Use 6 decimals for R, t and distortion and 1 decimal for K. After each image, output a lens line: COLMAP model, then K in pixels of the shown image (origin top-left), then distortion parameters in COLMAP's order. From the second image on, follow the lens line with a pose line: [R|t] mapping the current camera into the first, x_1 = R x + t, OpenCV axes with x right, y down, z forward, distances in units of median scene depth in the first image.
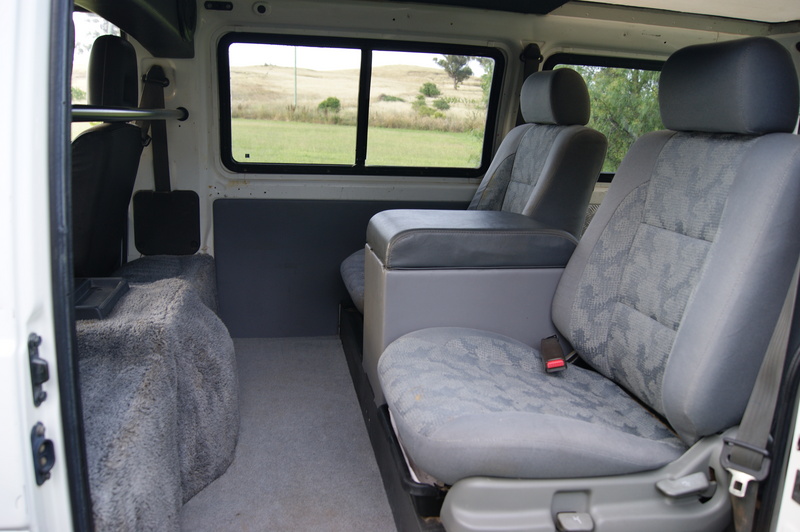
lens RADIAL K [[631.1, 0, 396.0], [0, 631.1, 266.7], [0, 0, 1]] dist [-0.083555, 0.000541]
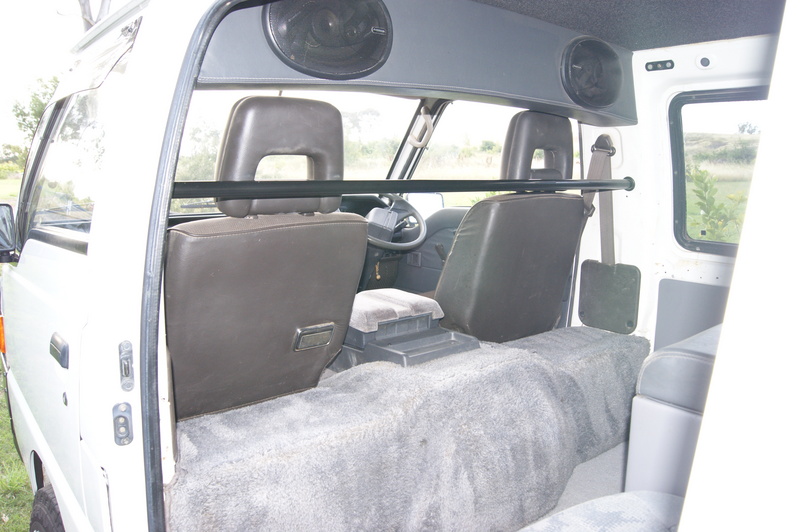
lens RADIAL K [[631.1, 0, 396.7], [0, 631.1, 270.1], [0, 0, 1]] dist [-0.083555, 0.000541]
pose [[0.475314, 0.107863, -0.873179, 0.470772], [-0.191670, 0.981314, 0.016885, -0.097499], [0.858684, 0.159337, 0.487107, 0.381904]]
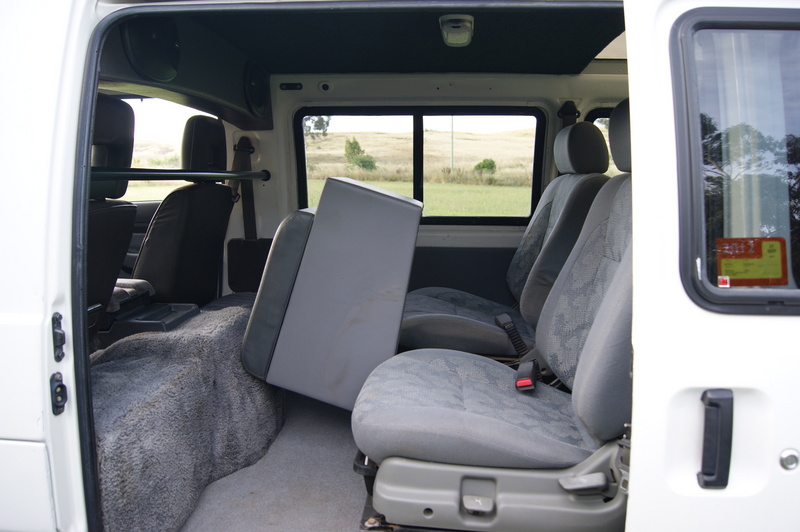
lens RADIAL K [[631.1, 0, 399.3], [0, 631.1, 266.5], [0, 0, 1]] dist [-0.083555, 0.000541]
pose [[0.970148, -0.000129, -0.242514, 0.298734], [-0.023001, 0.995443, -0.092542, 0.055268], [0.241421, 0.095358, 0.965724, -0.146524]]
